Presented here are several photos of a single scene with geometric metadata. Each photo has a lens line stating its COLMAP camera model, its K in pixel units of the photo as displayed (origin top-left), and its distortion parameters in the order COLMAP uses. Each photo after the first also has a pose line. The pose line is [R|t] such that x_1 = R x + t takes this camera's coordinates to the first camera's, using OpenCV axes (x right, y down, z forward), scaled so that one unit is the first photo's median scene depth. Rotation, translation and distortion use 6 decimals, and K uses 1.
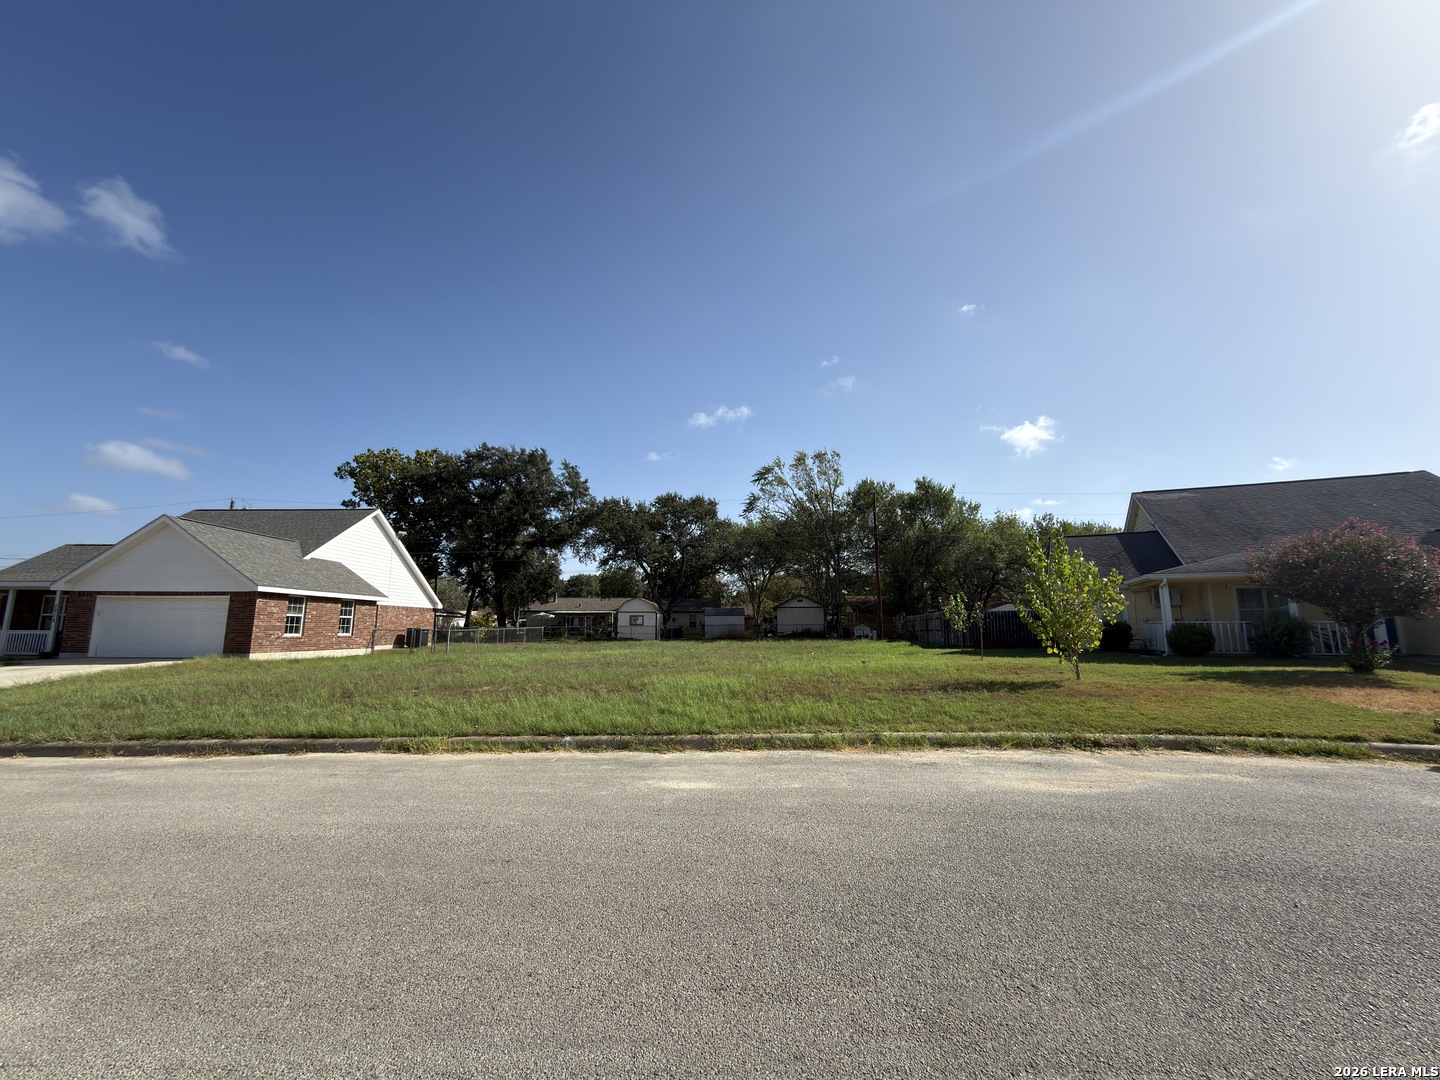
lens RADIAL K [[581.7, 0, 718.6], [0, 581.7, 537.6], [0, 0, 1]] dist [0.000682, 0.000152]
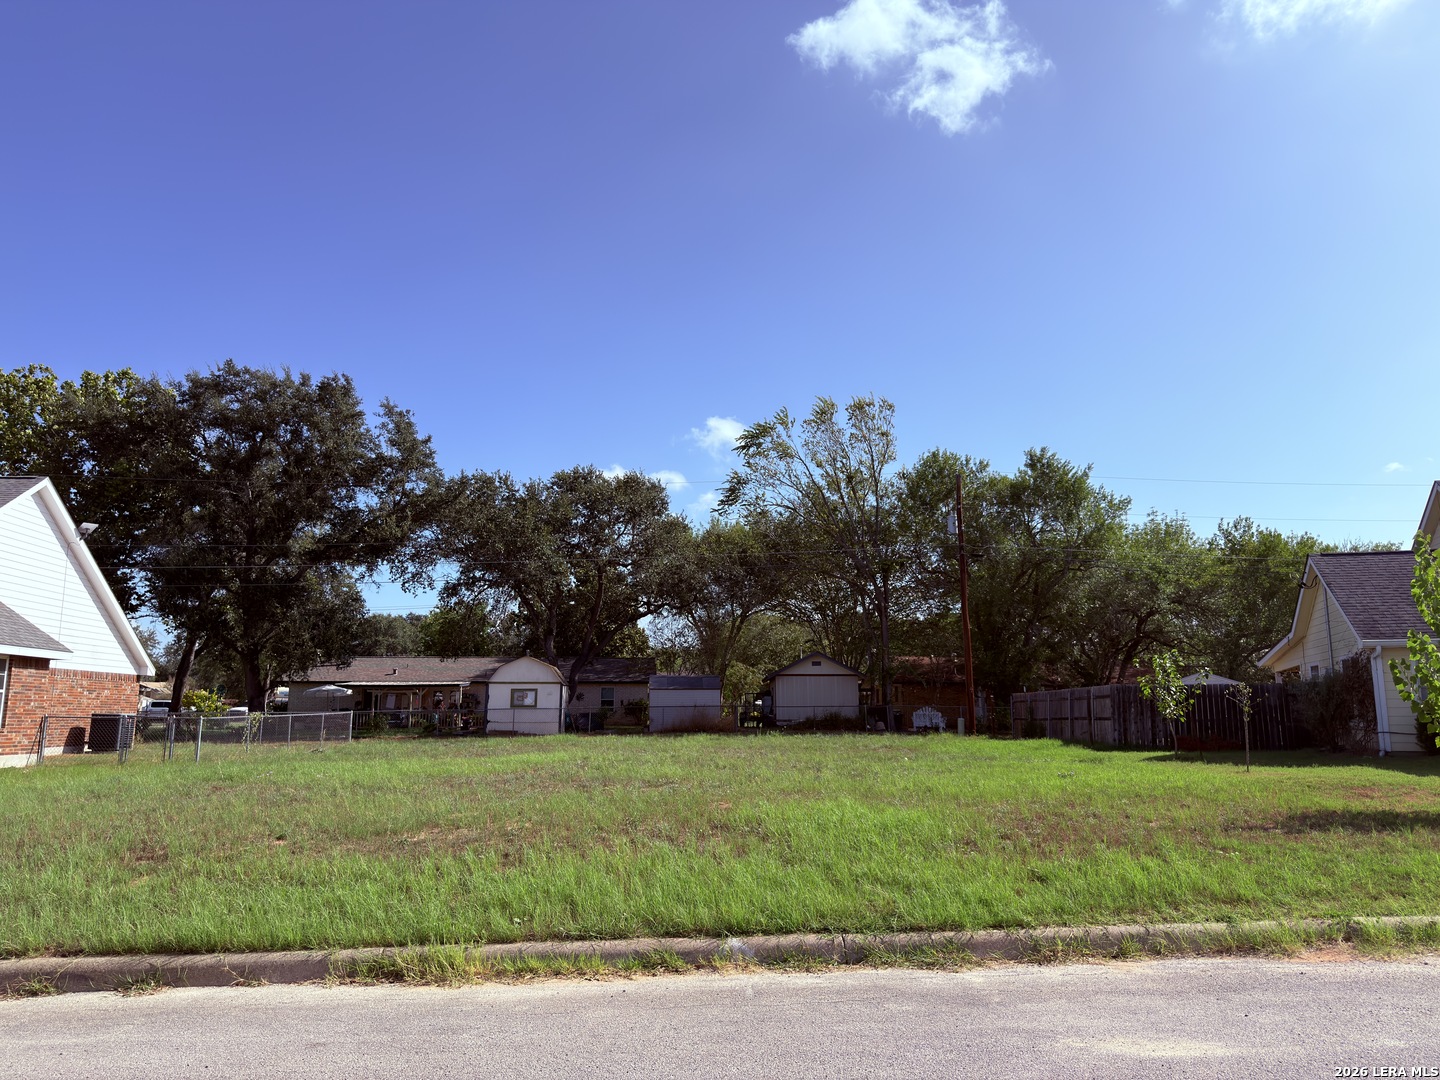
lens RADIAL K [[1022.0, 0, 710.1], [0, 1022.0, 546.3], [0, 0, 1]] dist [0.064151, -0.074977]
pose [[0.994090, 0.018492, 0.106969, -0.094958], [-0.017674, 0.999807, -0.008593, 0.007115], [-0.107107, 0.006652, 0.994225, 0.040249]]
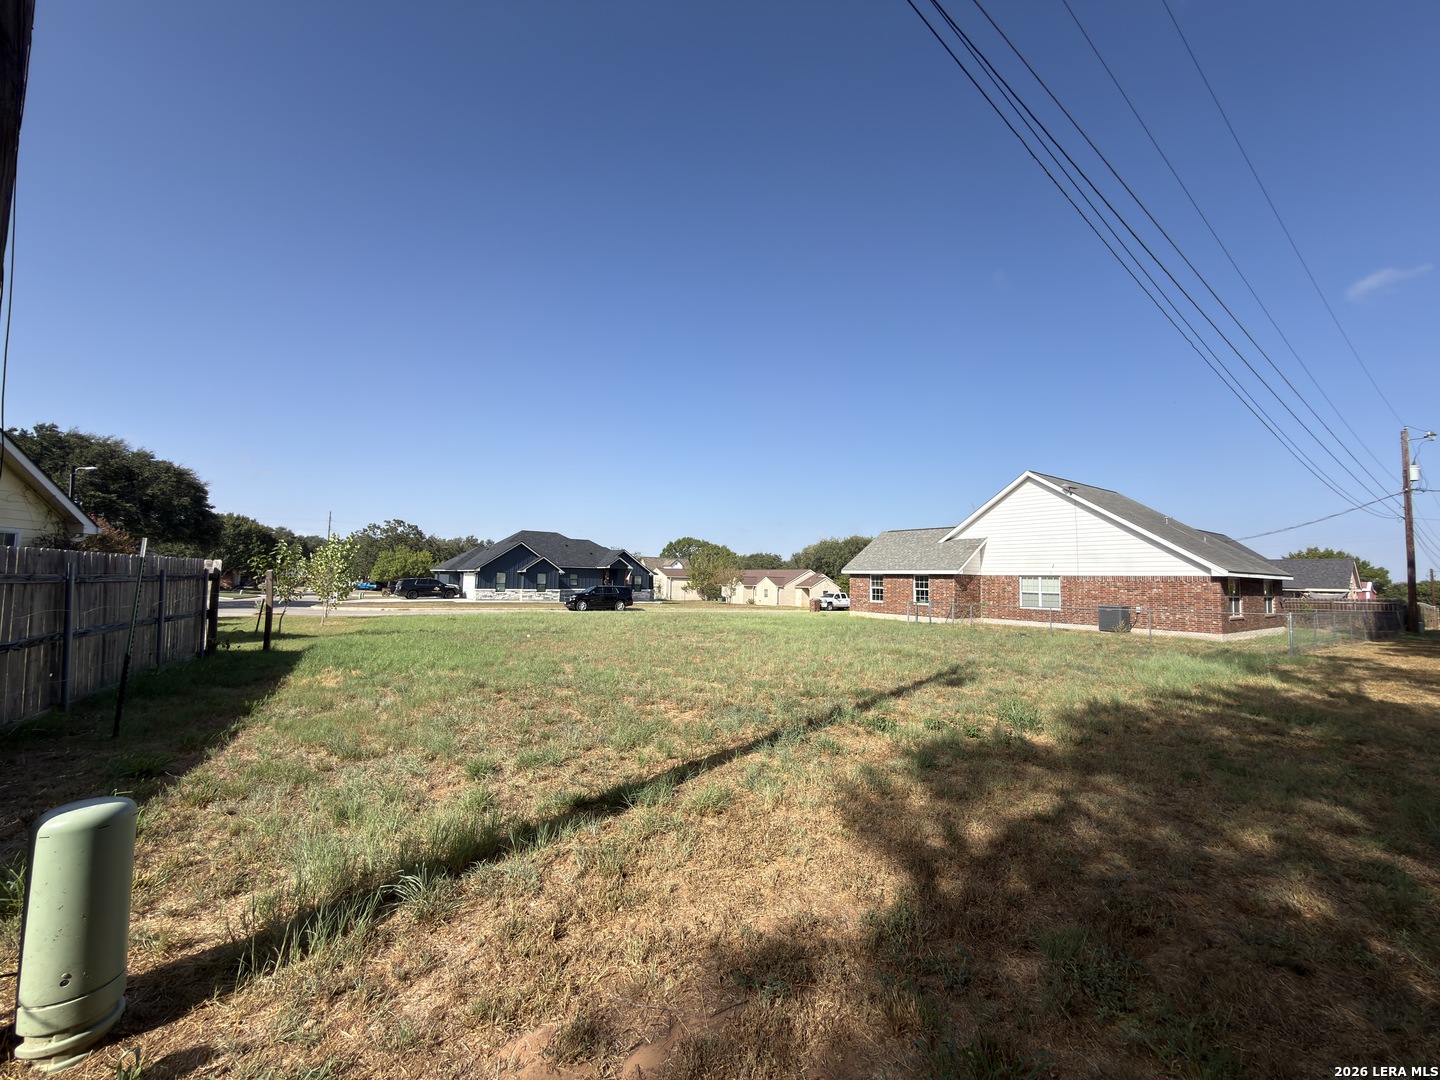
lens RADIAL K [[581.7, 0, 724.5], [0, 581.7, 541.2], [0, 0, 1]] dist [0.000682, 0.000152]
pose [[-0.788375, -0.053533, -0.612861, 0.300694], [0.078606, 0.979276, -0.186656, 0.169954], [0.610152, -0.195329, -0.767829, 1.243885]]
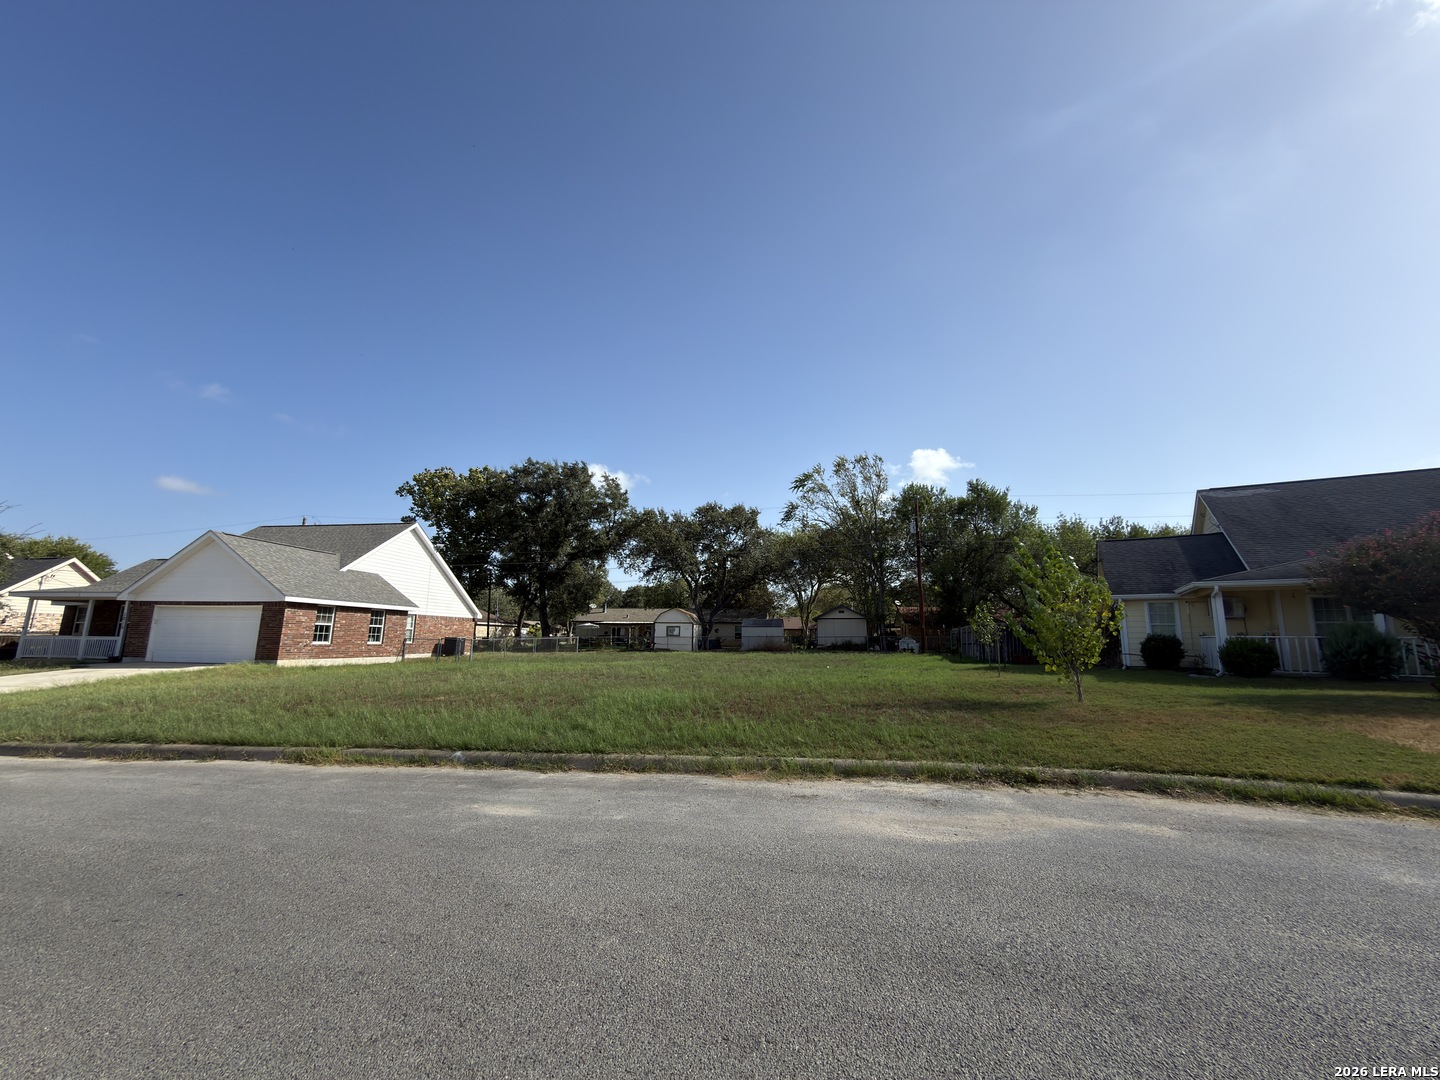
lens RADIAL K [[581.7, 0, 718.7], [0, 581.7, 537.8], [0, 0, 1]] dist [0.000682, 0.000152]
pose [[0.992801, -0.013283, -0.119037, 0.072698], [0.011109, 0.999760, -0.018908, 0.003054], [0.119259, 0.017449, 0.992710, 0.022859]]
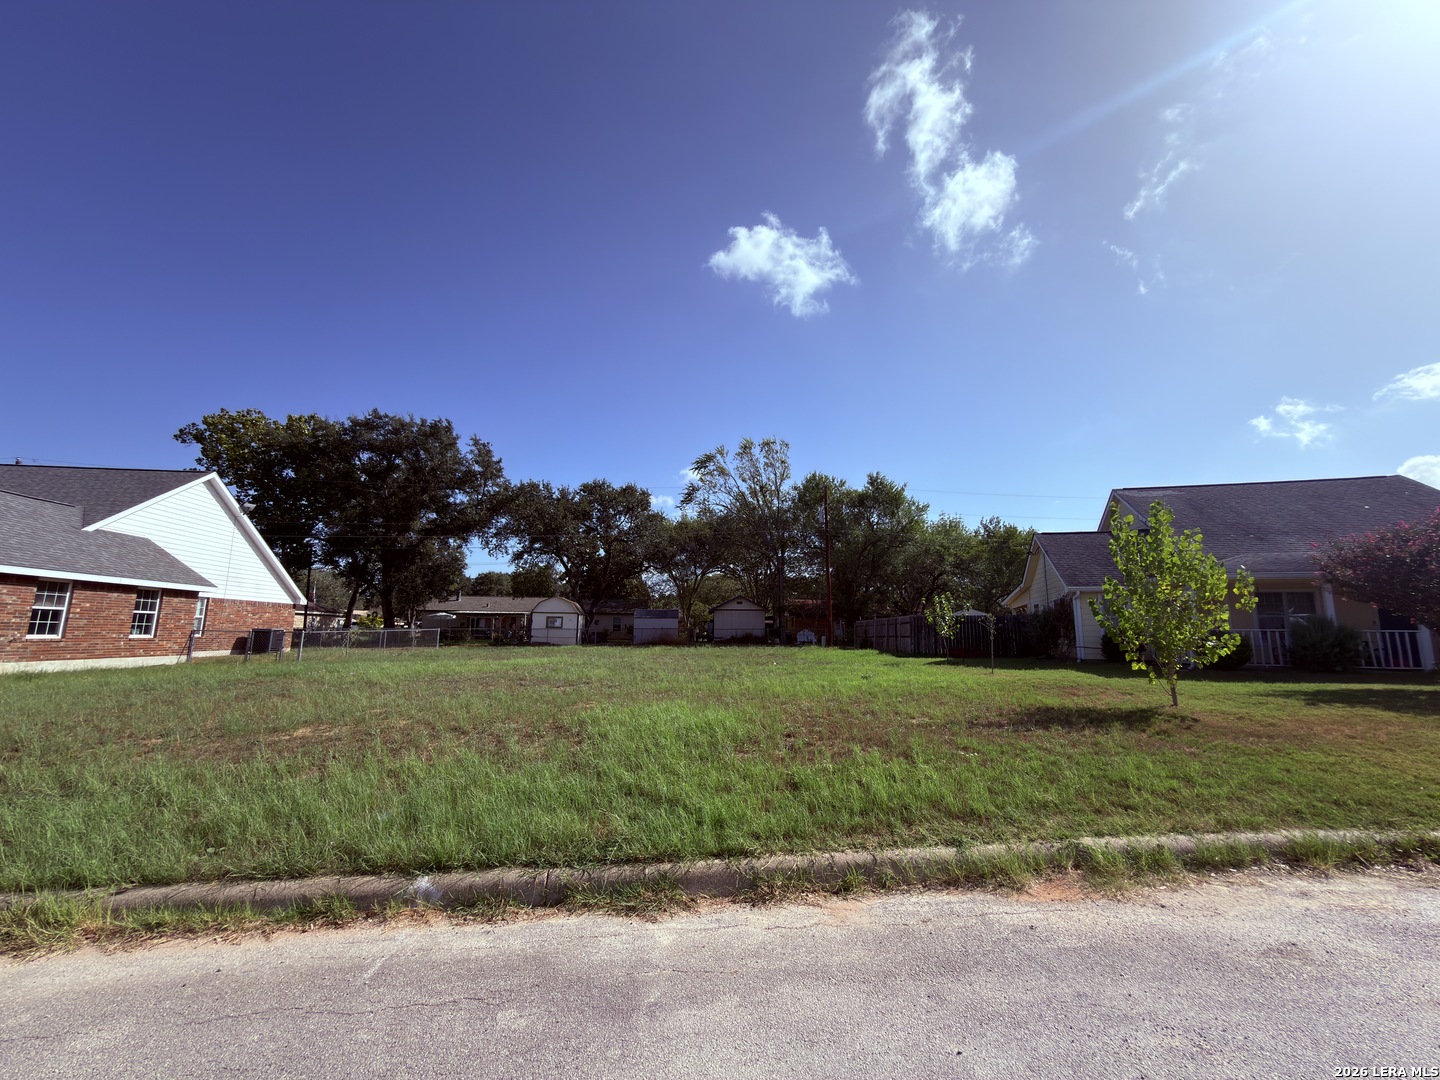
lens RADIAL K [[581.7, 0, 720.8], [0, 581.7, 538.6], [0, 0, 1]] dist [0.000682, 0.000152]
pose [[0.989685, 0.031068, 0.139854, -0.027259], [-0.030263, 0.999511, -0.007882, 0.021541], [-0.140030, 0.003569, 0.990141, 0.135759]]
